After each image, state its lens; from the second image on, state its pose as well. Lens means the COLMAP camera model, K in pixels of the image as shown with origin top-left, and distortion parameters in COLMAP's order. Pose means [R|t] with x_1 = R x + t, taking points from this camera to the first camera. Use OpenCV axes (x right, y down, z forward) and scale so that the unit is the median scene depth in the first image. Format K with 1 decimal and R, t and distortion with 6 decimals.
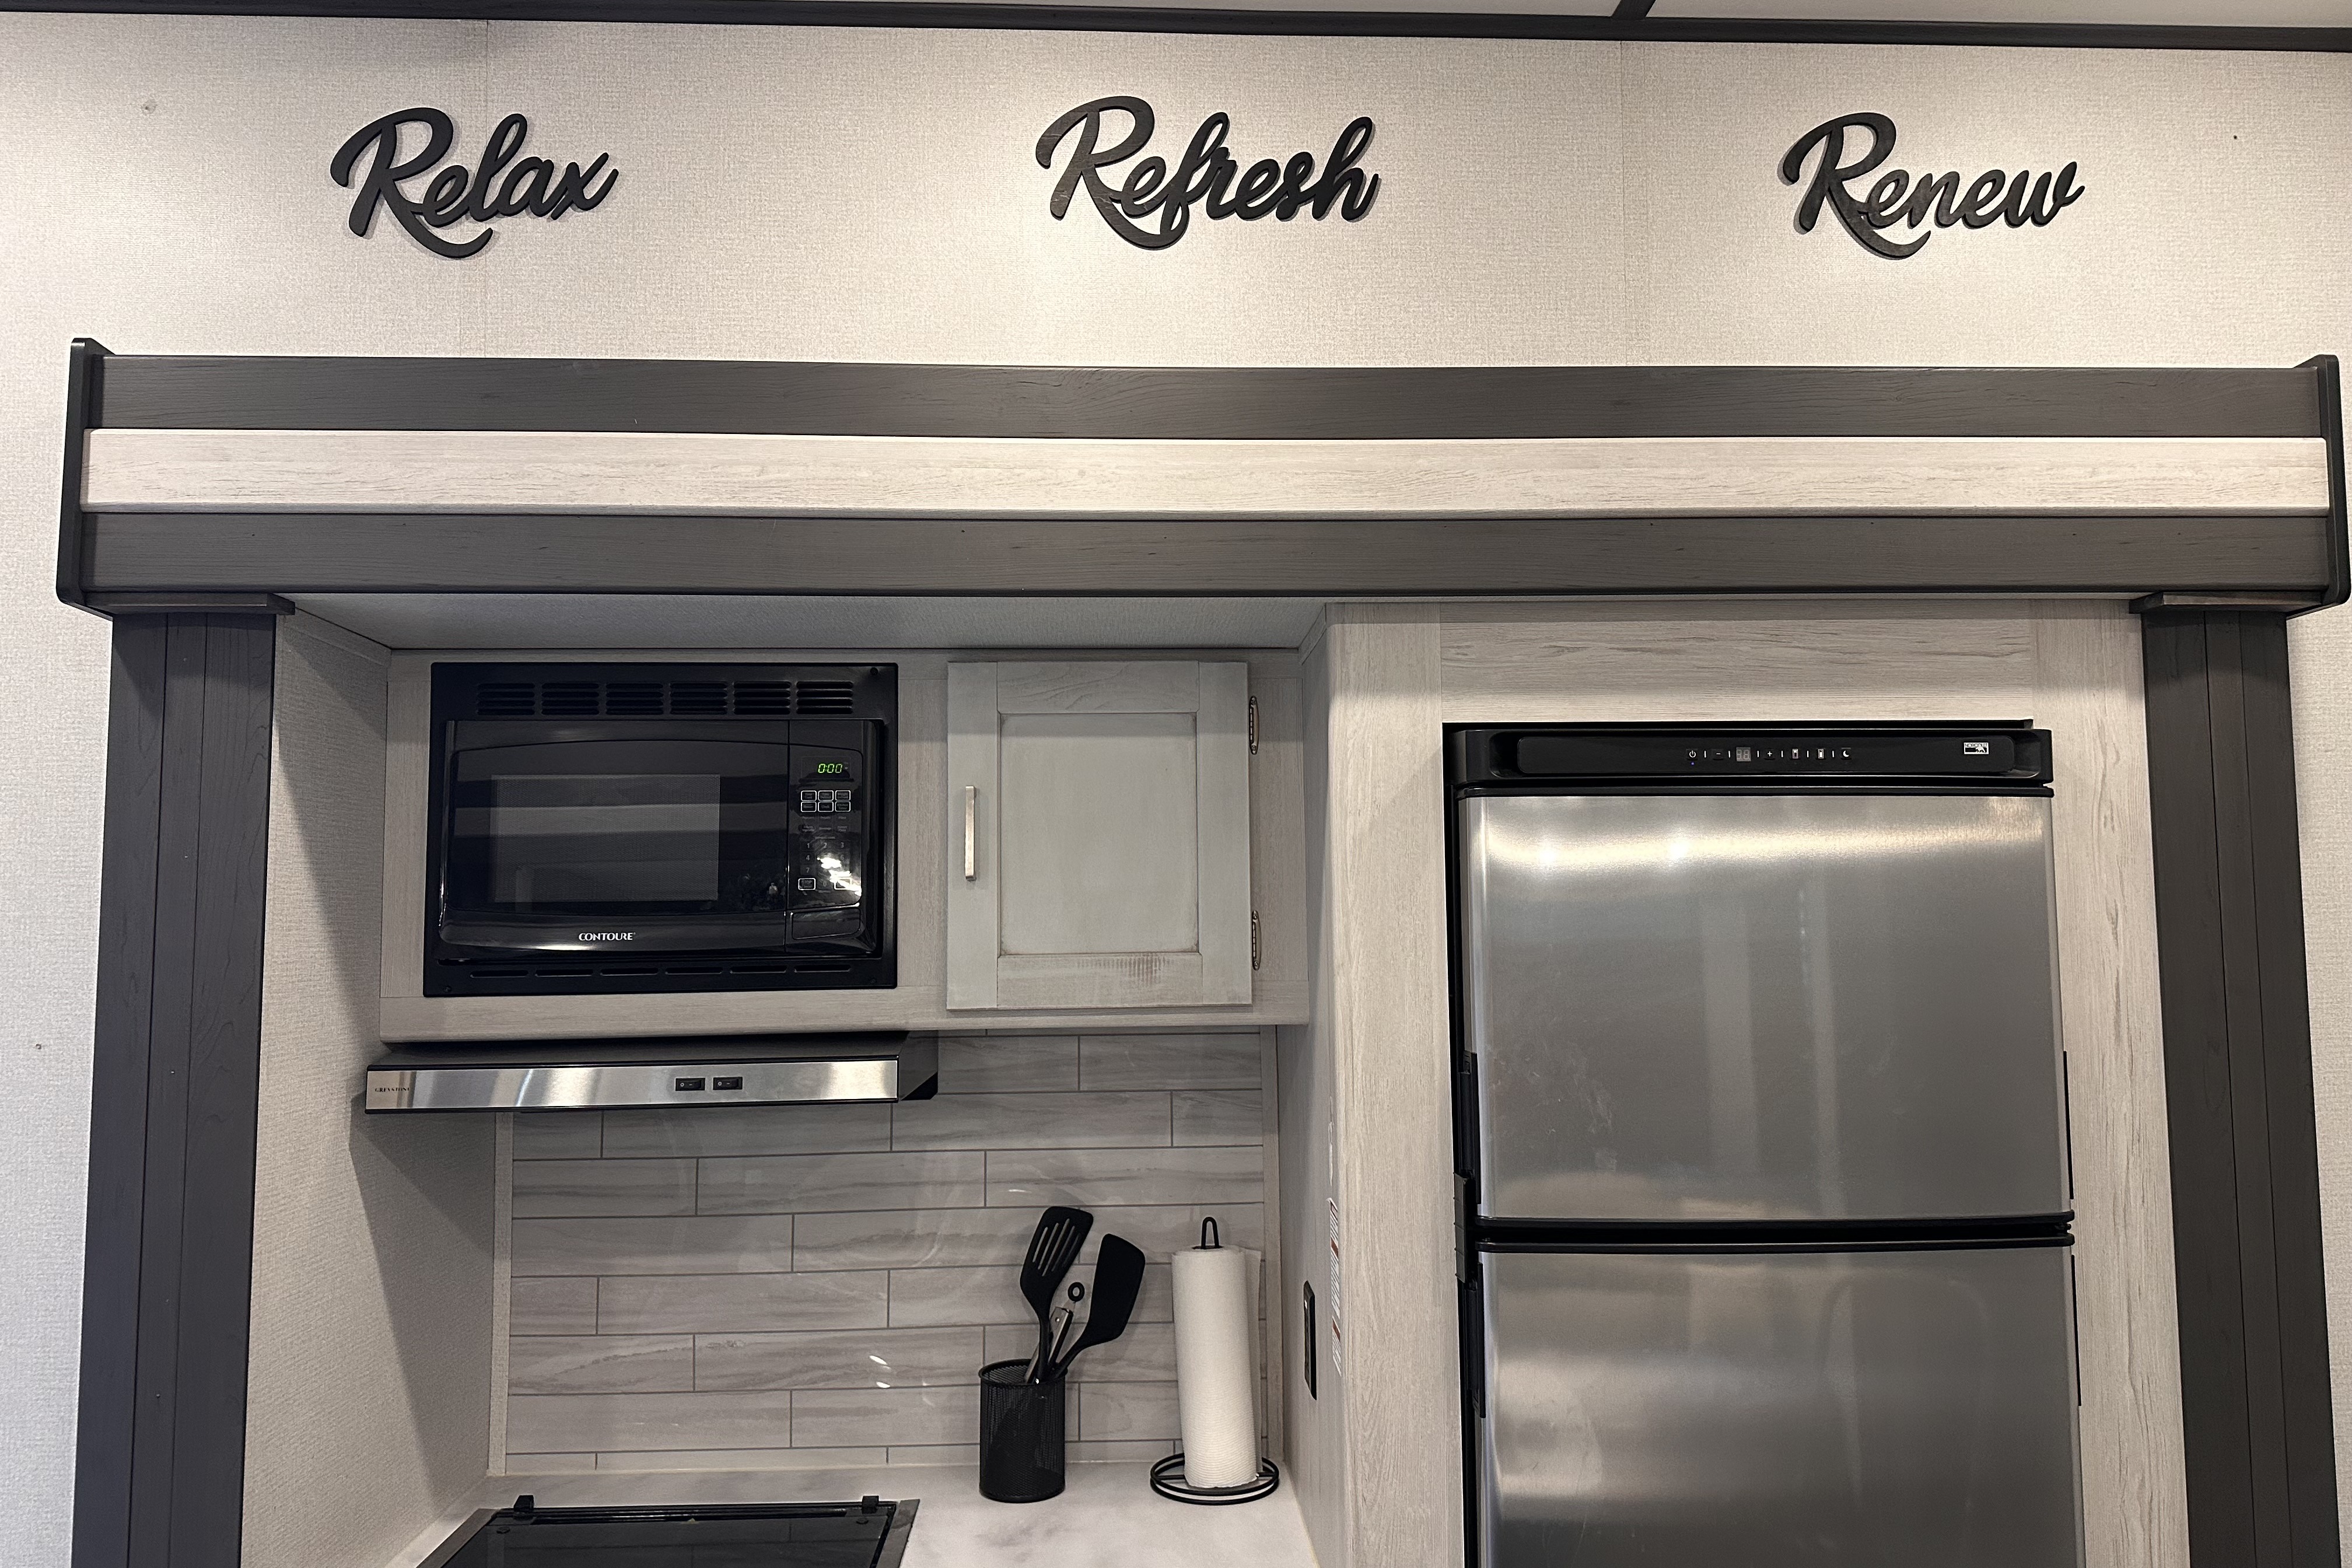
lens RADIAL K [[1655.2, 0, 1178.9], [0, 1655.2, 816.9], [0, 0, 1]] dist [0.157322, -0.239549]
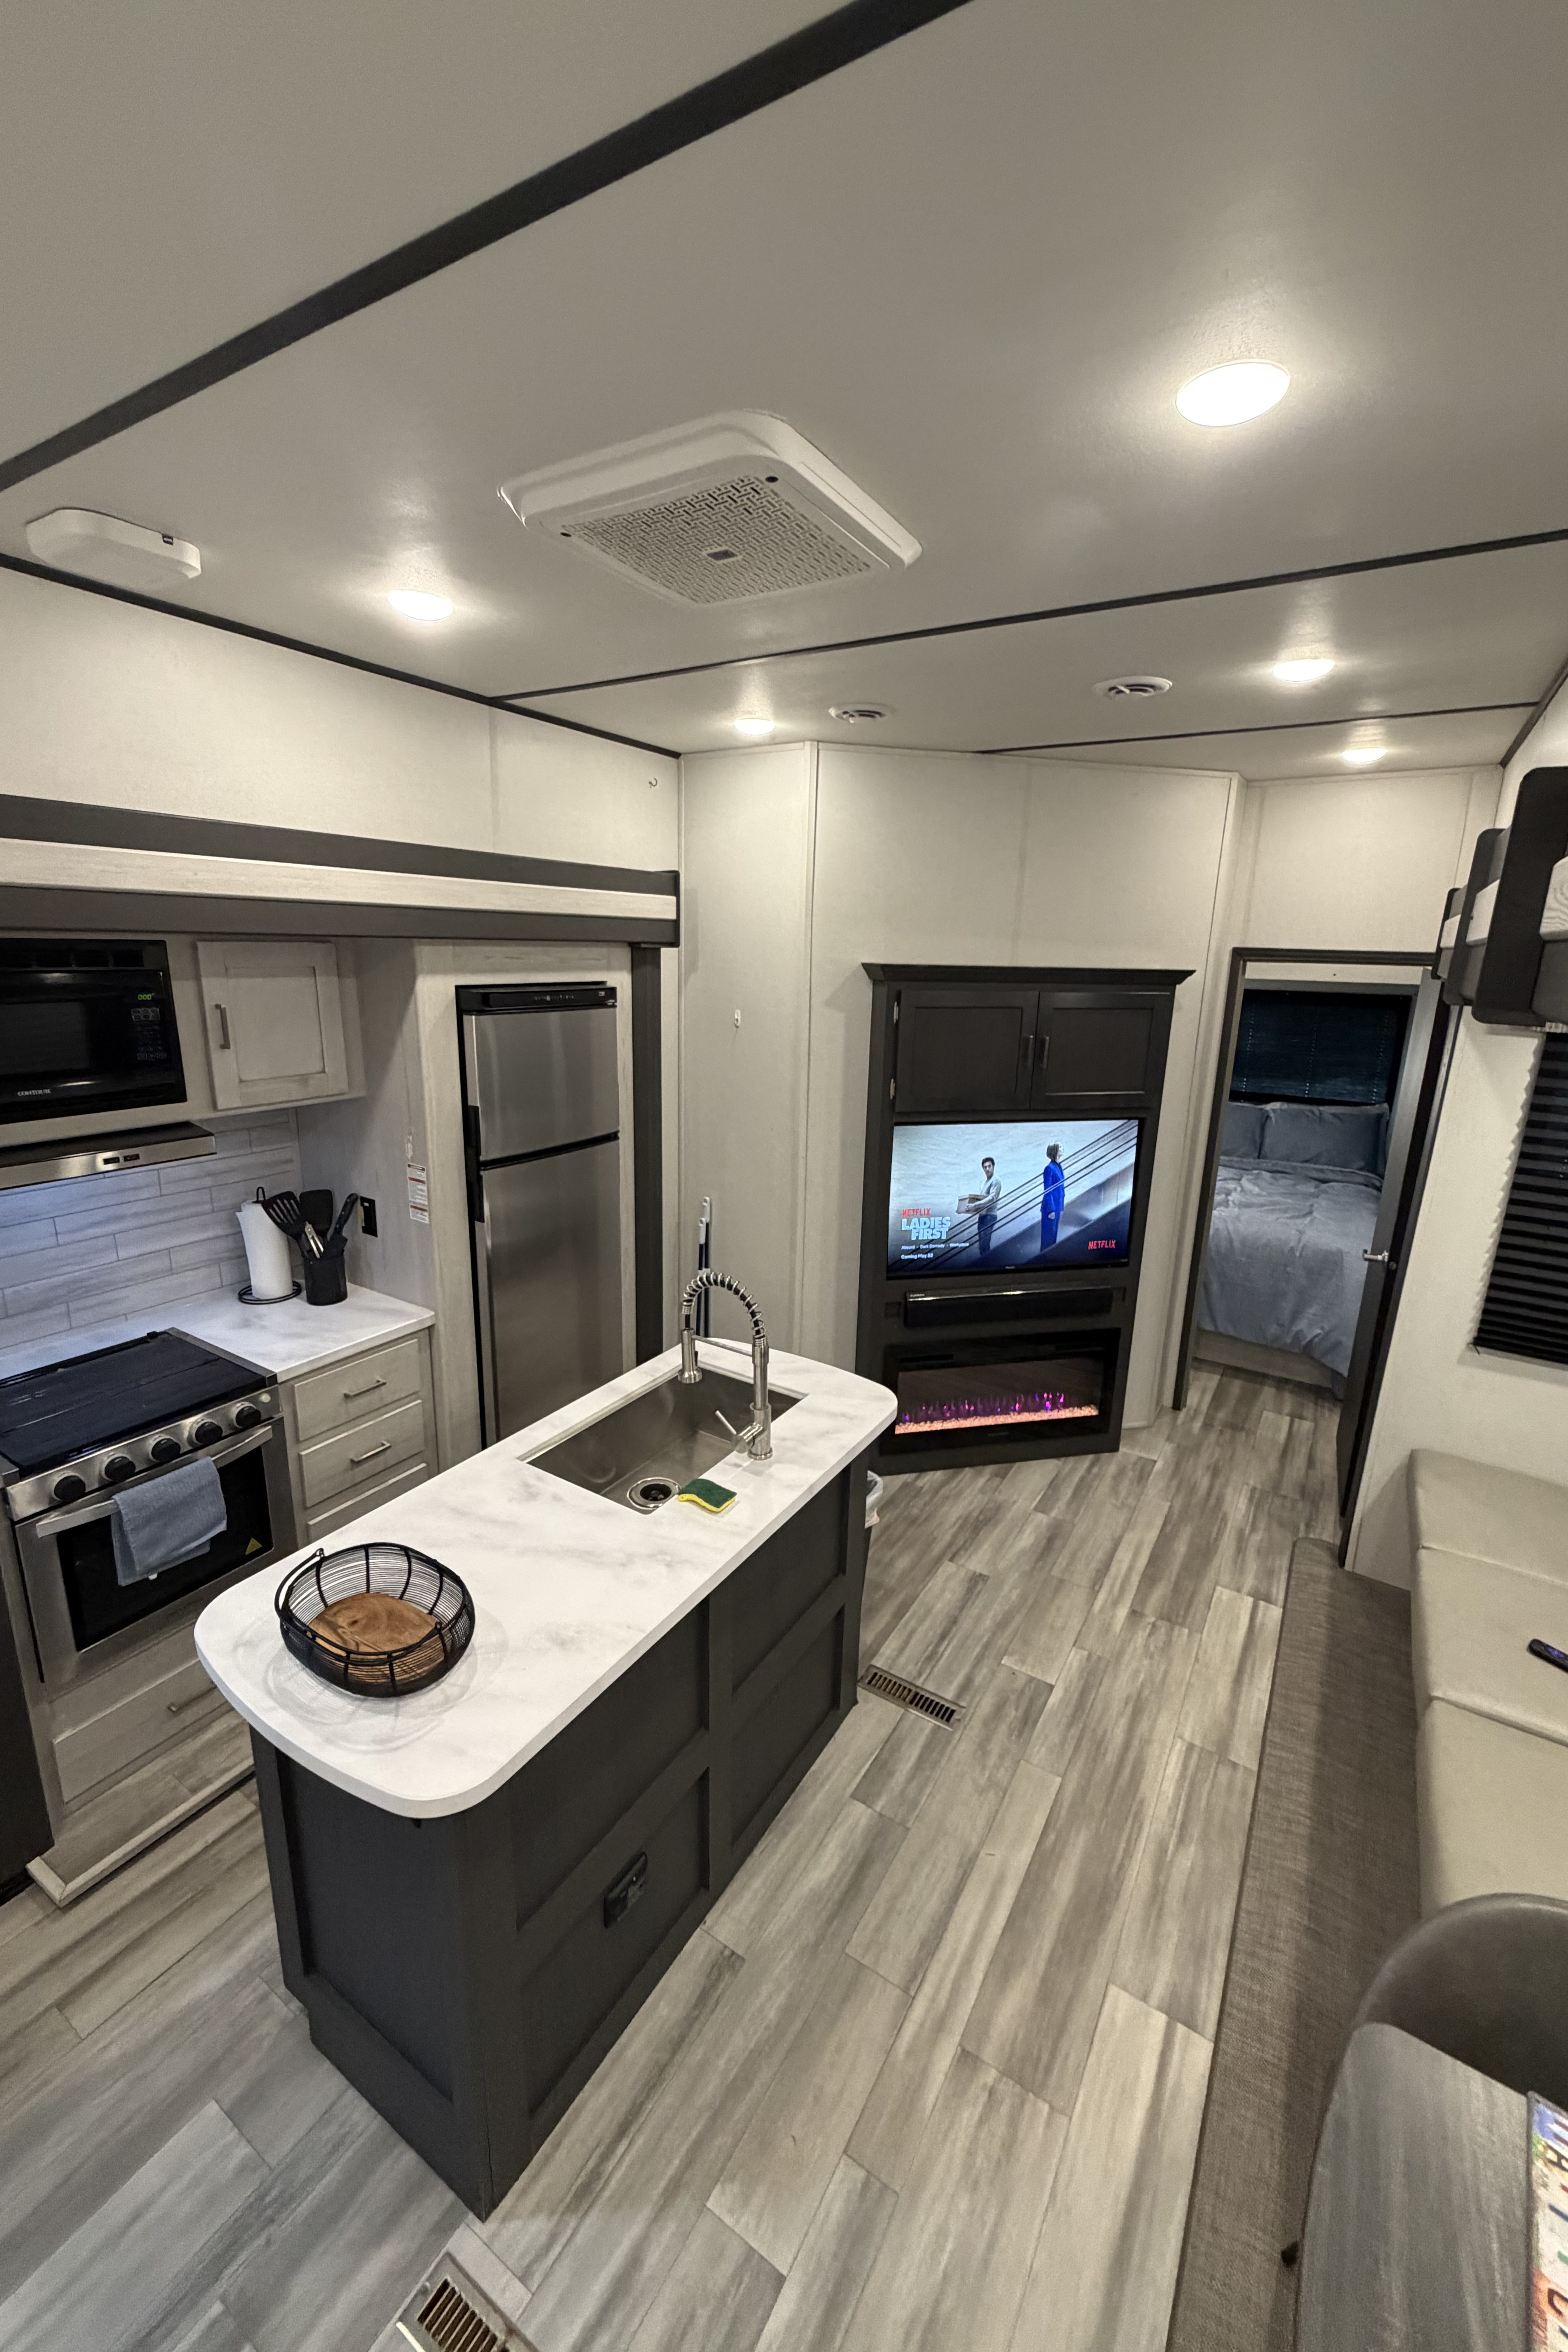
lens RADIAL K [[944.1, 0, 784.0], [0, 944.1, 1176.0], [0, 0, 1]] dist [0.001080, 0.000049]
pose [[0.573130, -0.174398, 0.800692, -0.743389], [-0.077029, 0.961300, 0.264516, -0.188834], [-0.815836, -0.213279, 0.537516, -0.286427]]
